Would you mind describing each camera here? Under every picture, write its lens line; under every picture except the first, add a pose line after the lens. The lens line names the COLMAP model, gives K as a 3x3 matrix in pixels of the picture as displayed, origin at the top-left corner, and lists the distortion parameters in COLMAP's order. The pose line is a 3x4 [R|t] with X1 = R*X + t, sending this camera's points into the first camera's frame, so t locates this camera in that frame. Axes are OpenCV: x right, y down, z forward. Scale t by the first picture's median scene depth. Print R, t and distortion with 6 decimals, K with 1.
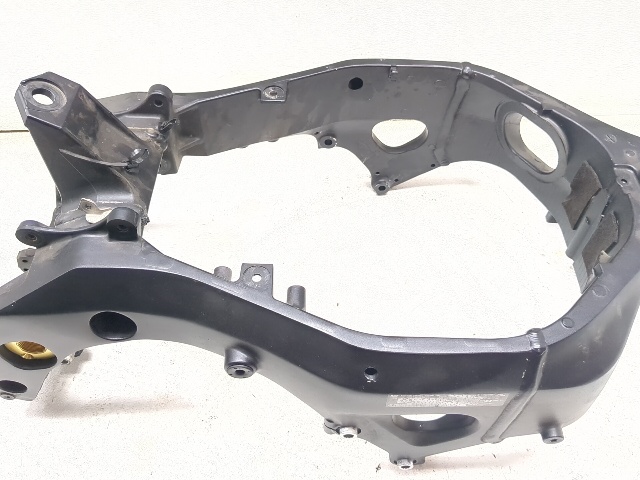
lens RADIAL K [[606.7, 0, 320.8], [0, 606.7, 242.4], [0, 0, 1]] dist [-0.011446, 0.000000]
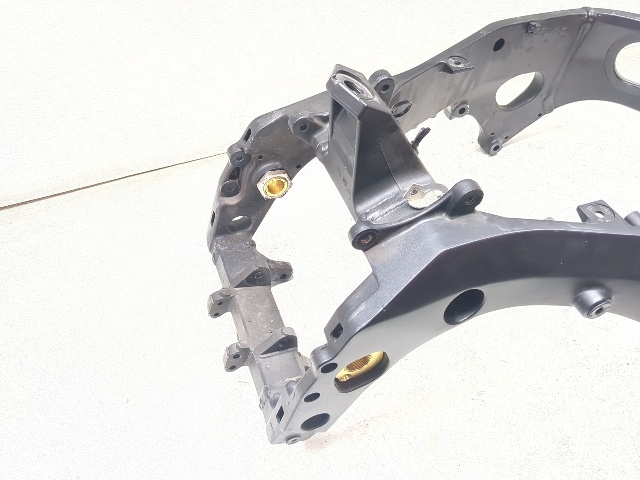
lens RADIAL K [[606.7, 0, 318.3], [0, 606.7, 243.7], [0, 0, 1]] dist [-0.011446, 0.000000]
pose [[0.933546, -0.260522, 0.246210, -0.609898], [0.268311, 0.963330, 0.001984, -0.017997], [-0.237699, 0.064209, 0.969214, 0.088988]]
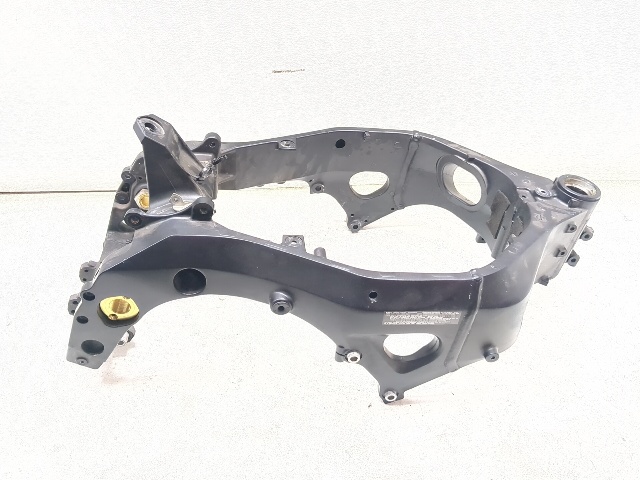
lens RADIAL K [[606.7, 0, 319.8], [0, 606.7, 240.4], [0, 0, 1]] dist [-0.011446, 0.000000]
pose [[0.994048, 0.004629, 0.108845, -0.153257], [0.019025, 0.976368, -0.215275, 0.282778], [-0.107270, 0.216065, 0.970469, -0.352770]]
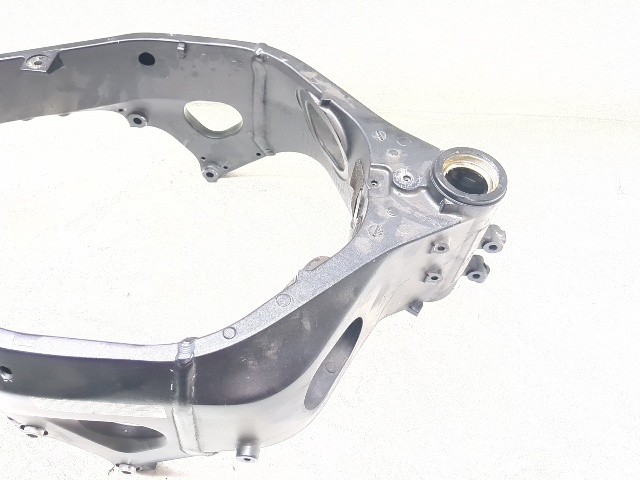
lens RADIAL K [[606.7, 0, 336.2], [0, 606.7, 247.7], [0, 0, 1]] dist [-0.011446, 0.000000]
pose [[0.997151, 0.073686, -0.016109, 0.403678], [-0.073215, 0.996919, 0.028131, -0.022140], [0.018132, -0.026871, 0.999474, 0.074776]]
